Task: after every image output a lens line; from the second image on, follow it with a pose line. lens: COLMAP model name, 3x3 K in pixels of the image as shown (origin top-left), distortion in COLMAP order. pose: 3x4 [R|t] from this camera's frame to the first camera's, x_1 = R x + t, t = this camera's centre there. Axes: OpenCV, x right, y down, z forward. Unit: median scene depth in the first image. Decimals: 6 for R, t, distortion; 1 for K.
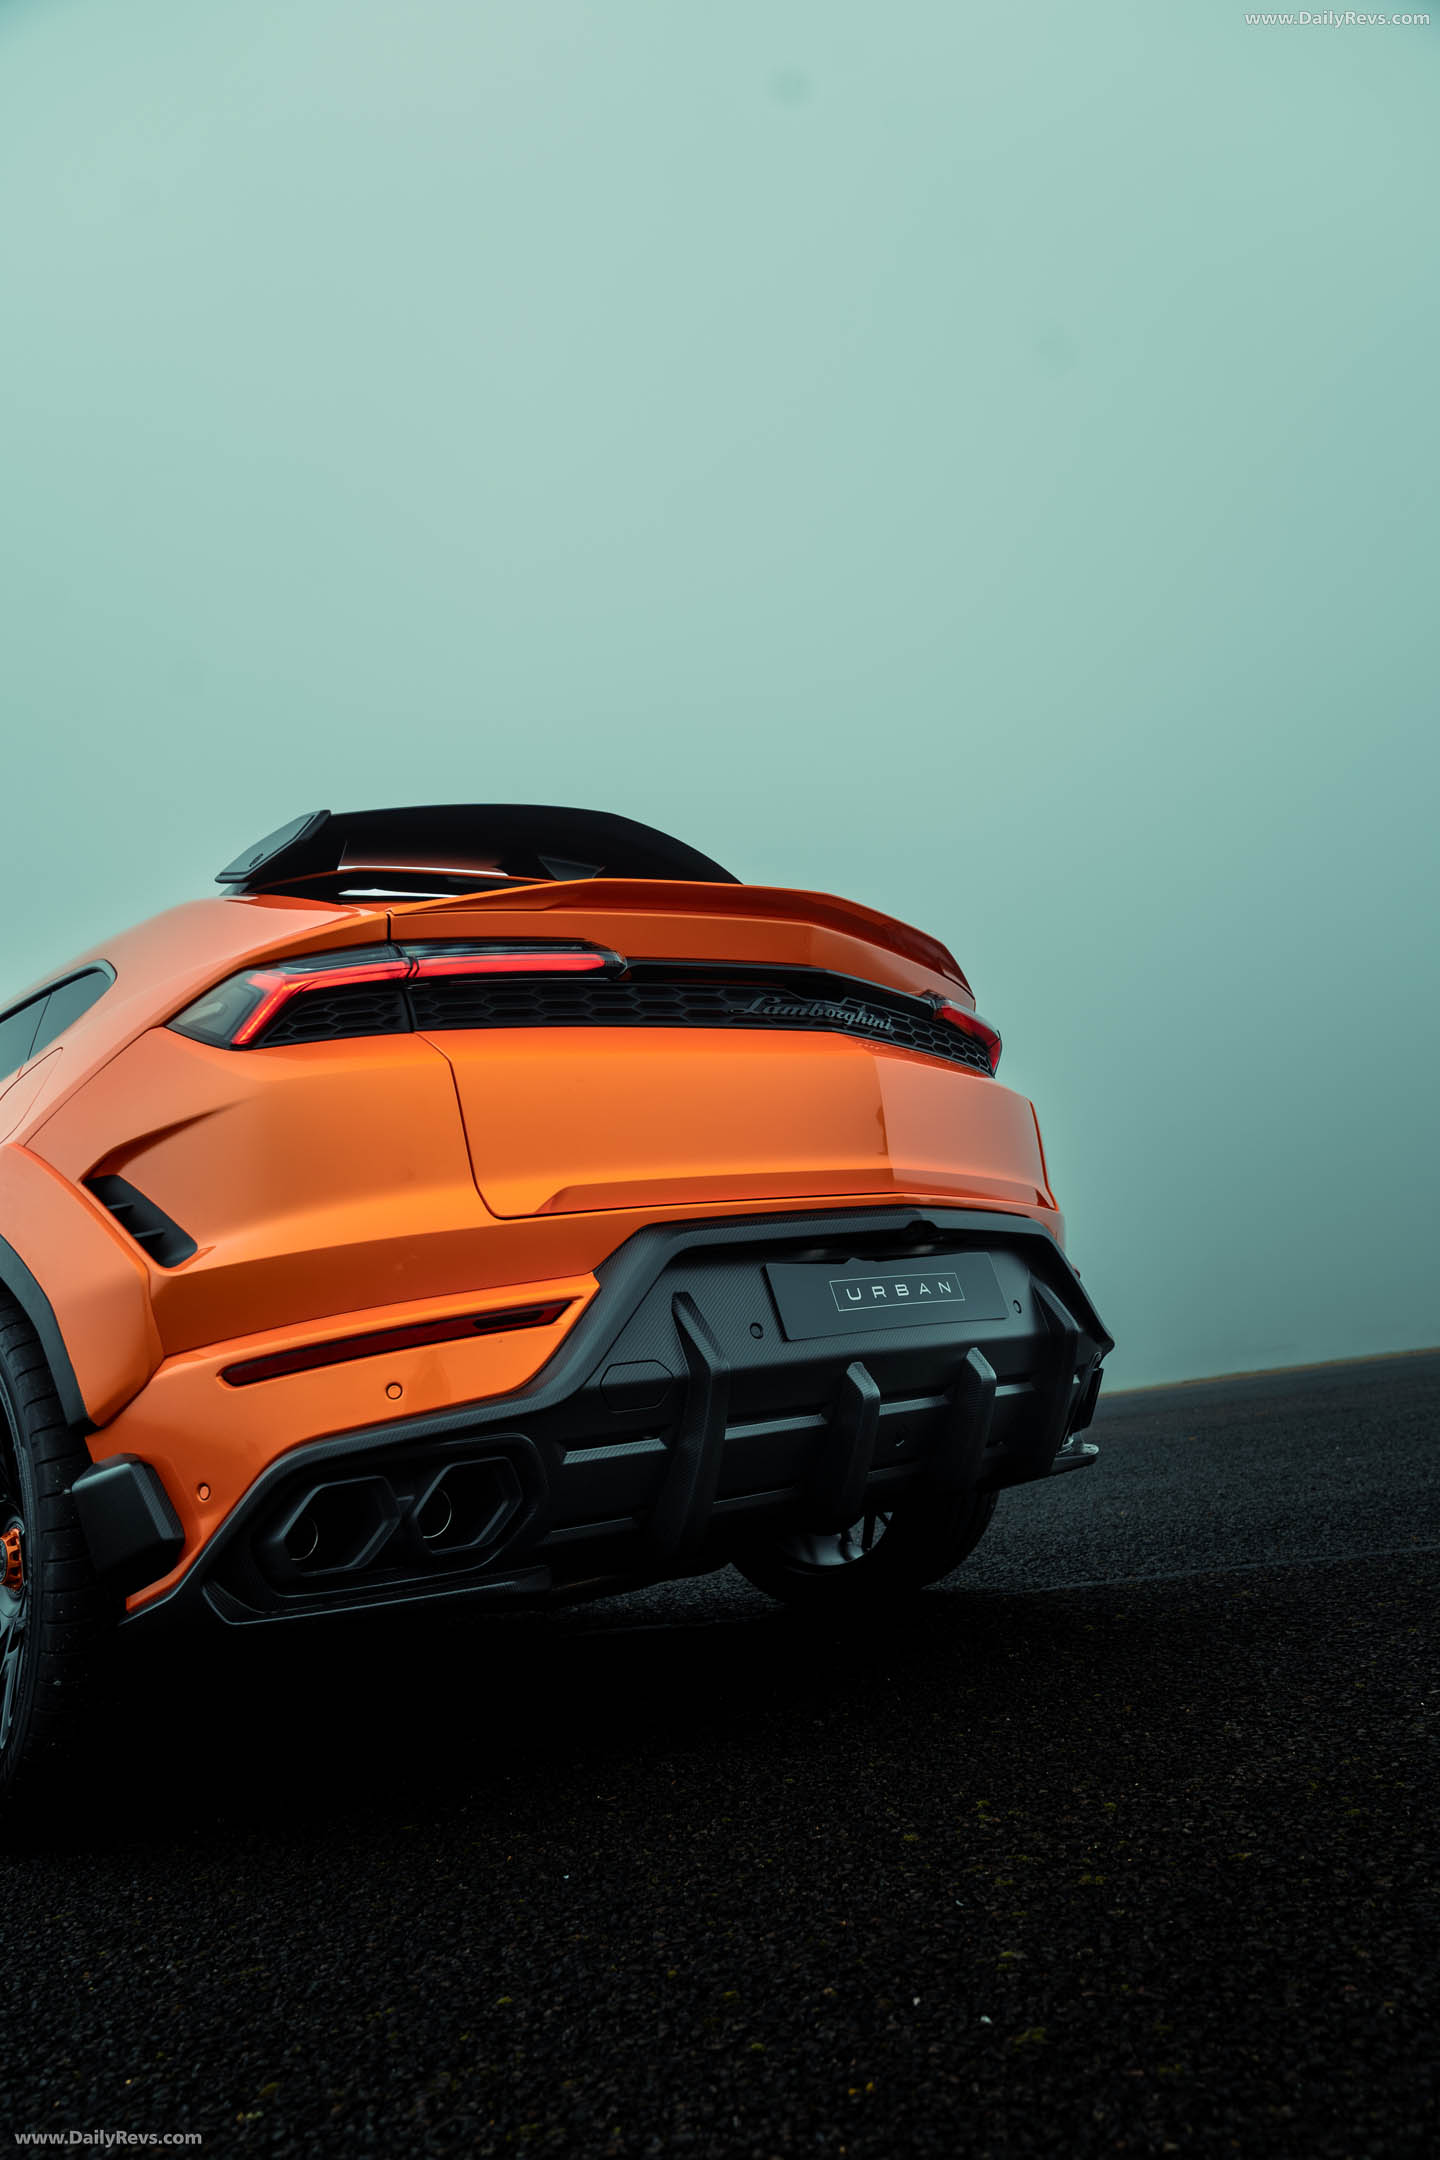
lens RADIAL K [[1423.5, 0, 722.5], [0, 1423.5, 1118.3], [0, 0, 1]] dist [-0.001099, -0.000277]
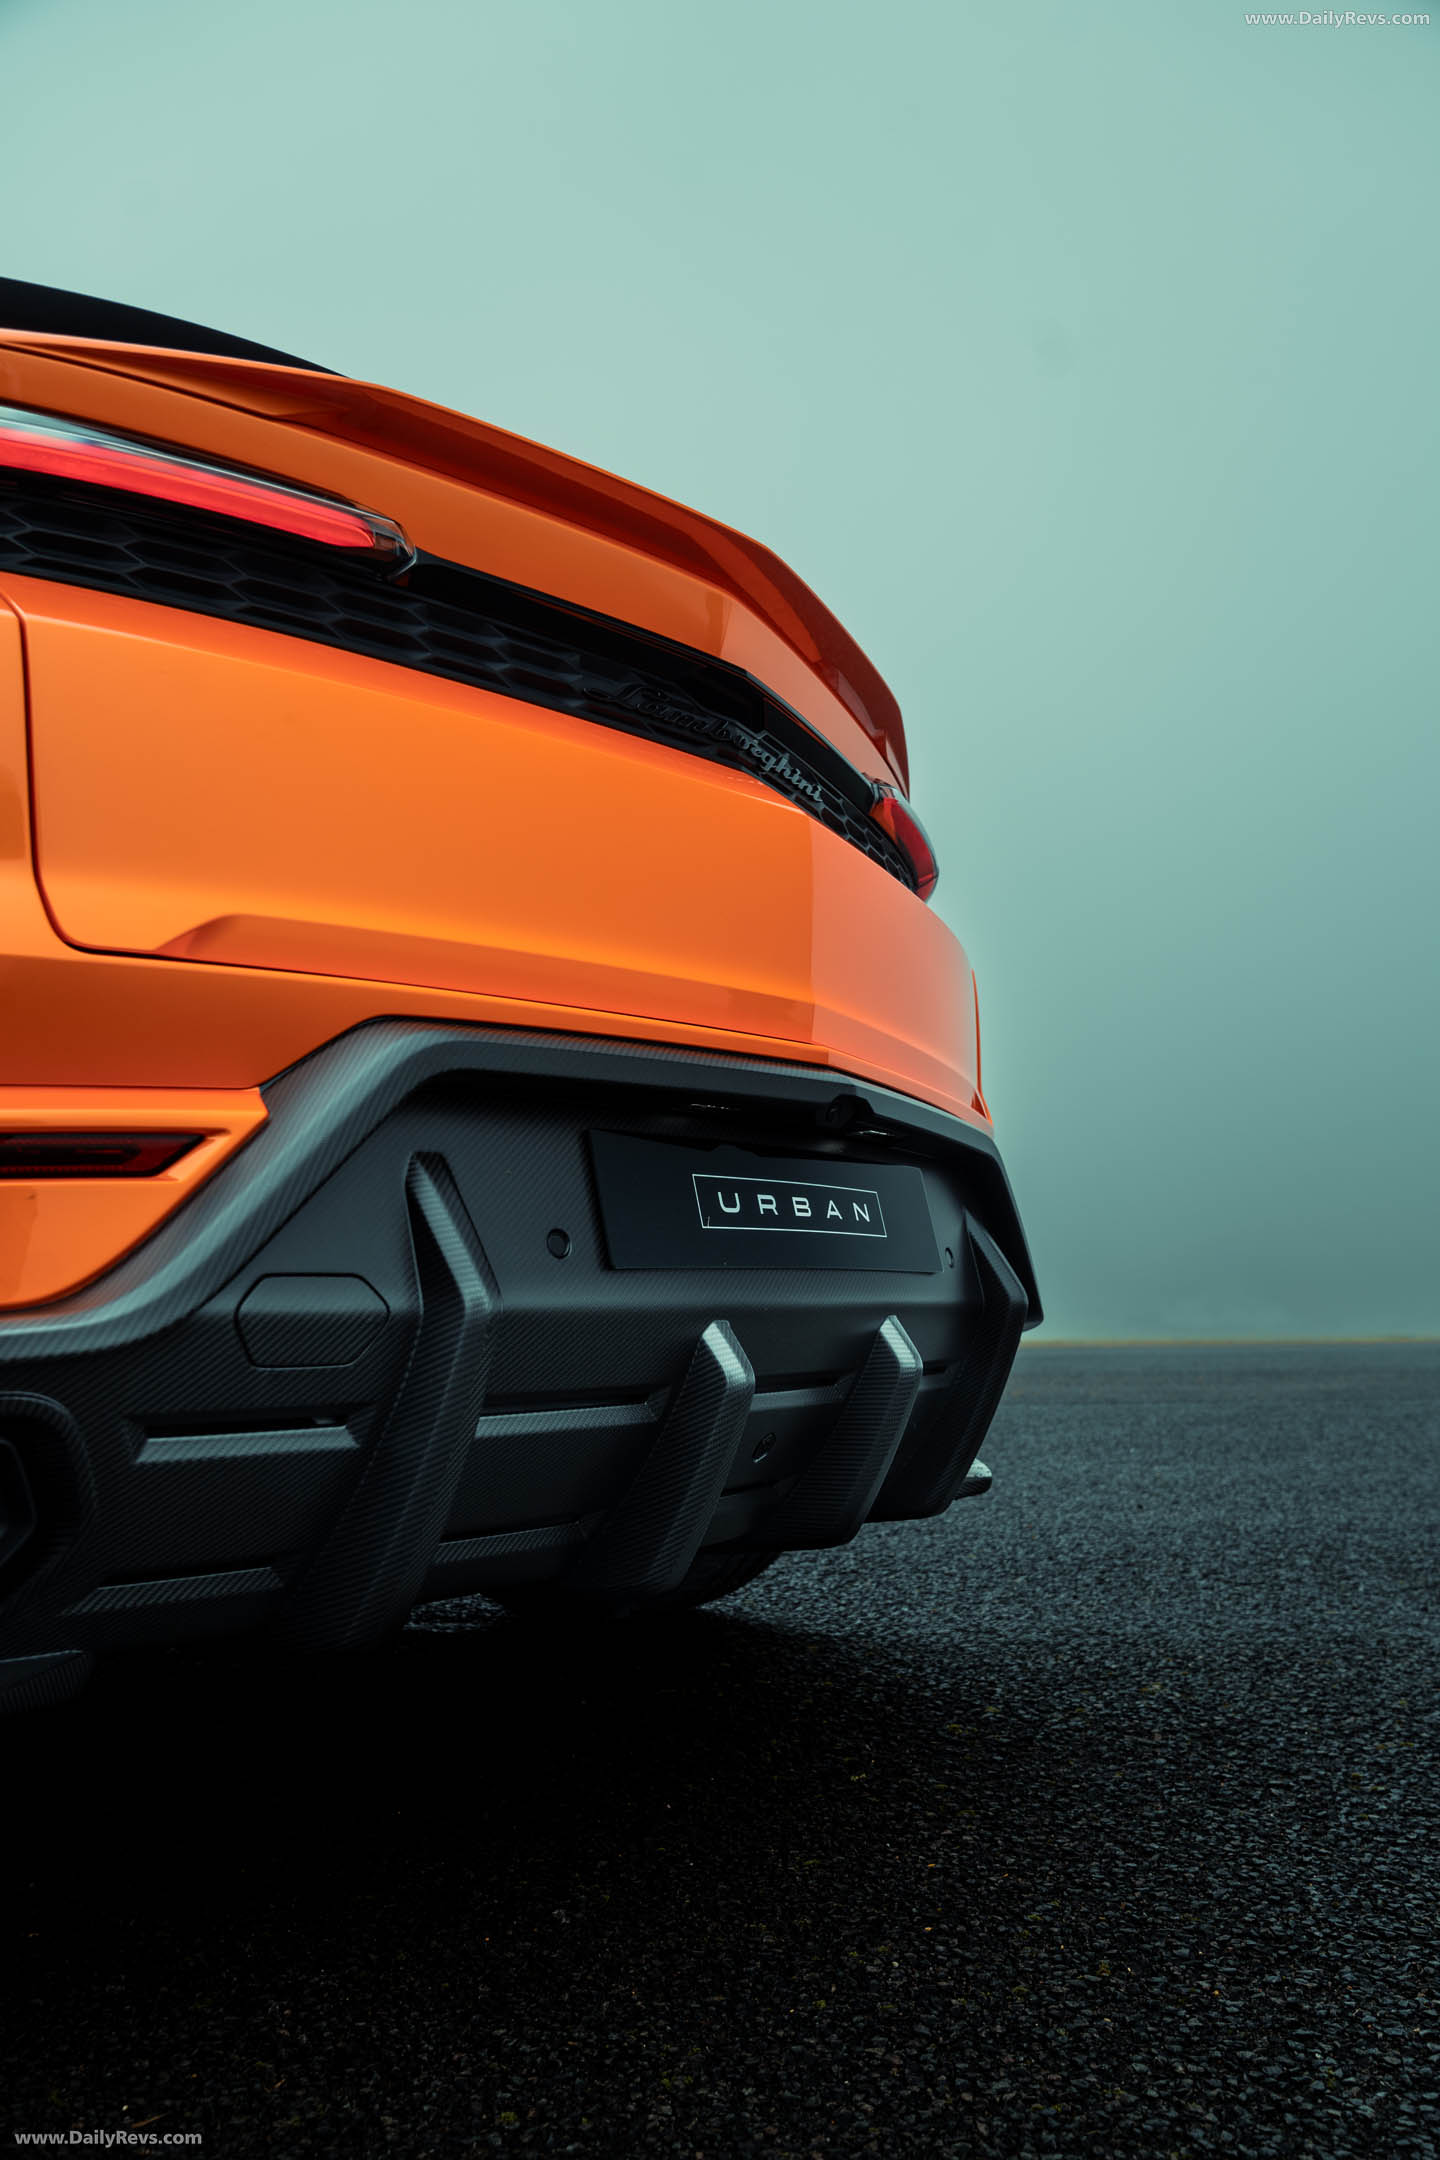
lens RADIAL K [[1423.5, 0, 722.5], [0, 1423.5, 1118.3], [0, 0, 1]] dist [-0.001099, -0.000277]
pose [[0.974911, 0.143791, 0.169917, -0.013939], [-0.153055, 0.987296, 0.042672, 0.065901], [-0.161623, -0.067608, 0.984534, 0.435121]]
